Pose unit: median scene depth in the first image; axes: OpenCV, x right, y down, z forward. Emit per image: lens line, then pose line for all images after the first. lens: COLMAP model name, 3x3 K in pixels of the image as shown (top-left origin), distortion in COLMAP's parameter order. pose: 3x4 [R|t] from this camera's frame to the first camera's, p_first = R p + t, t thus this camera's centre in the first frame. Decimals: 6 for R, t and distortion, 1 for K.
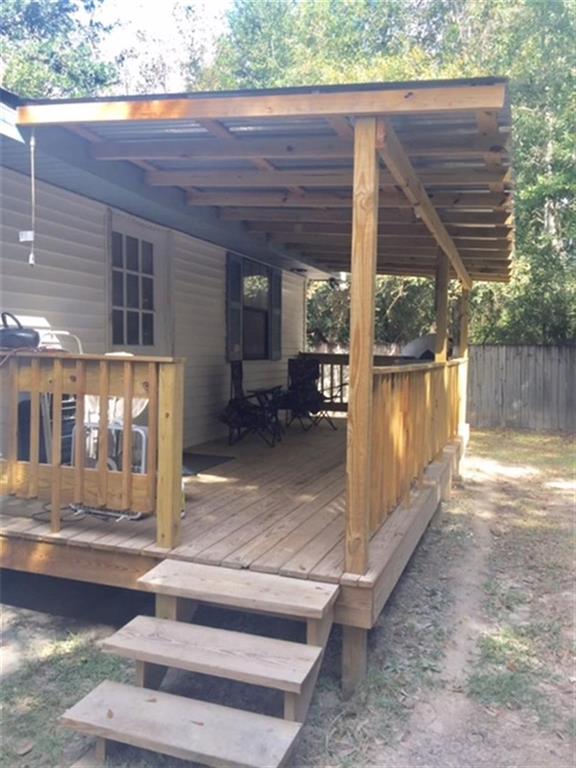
lens RADIAL K [[649.3, 0, 287.2], [0, 649.3, 372.5], [0, 0, 1]] dist [0.082792, -0.139163]
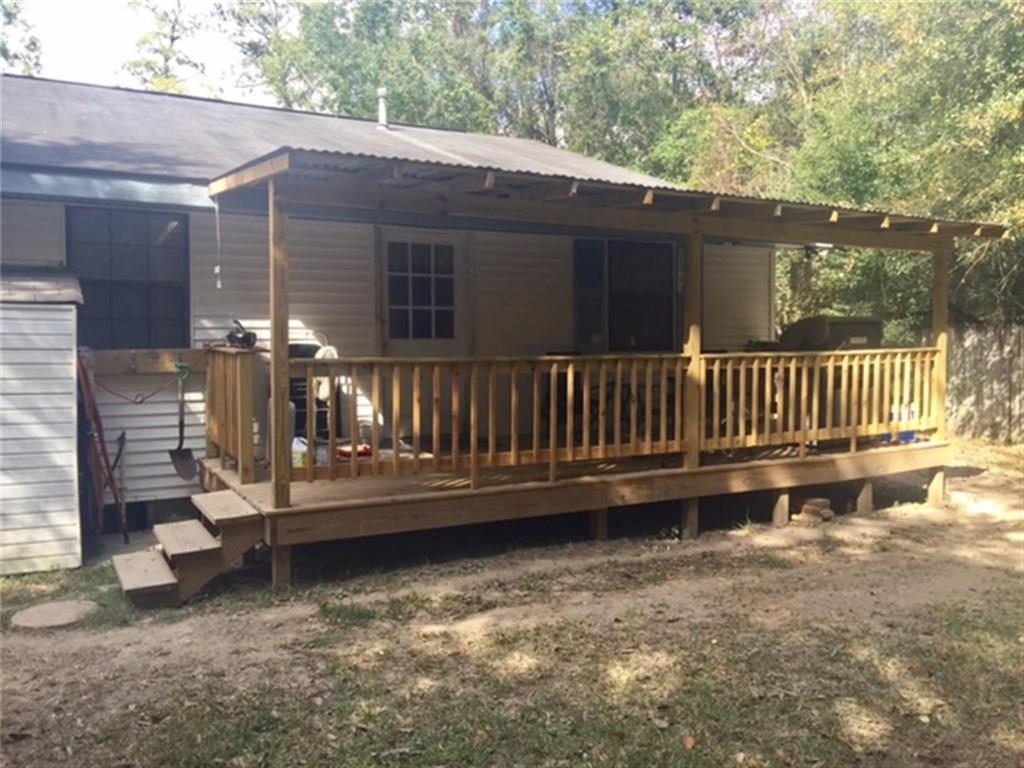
lens RADIAL K [[865.7, 0, 520.5], [0, 865.7, 378.9], [0, 0, 1]] dist [0.082792, -0.139163]
pose [[0.739008, 0.023386, -0.673291, 0.960537], [-0.012555, 0.999702, 0.020943, -0.005129], [0.673580, -0.007024, 0.739081, -0.007364]]
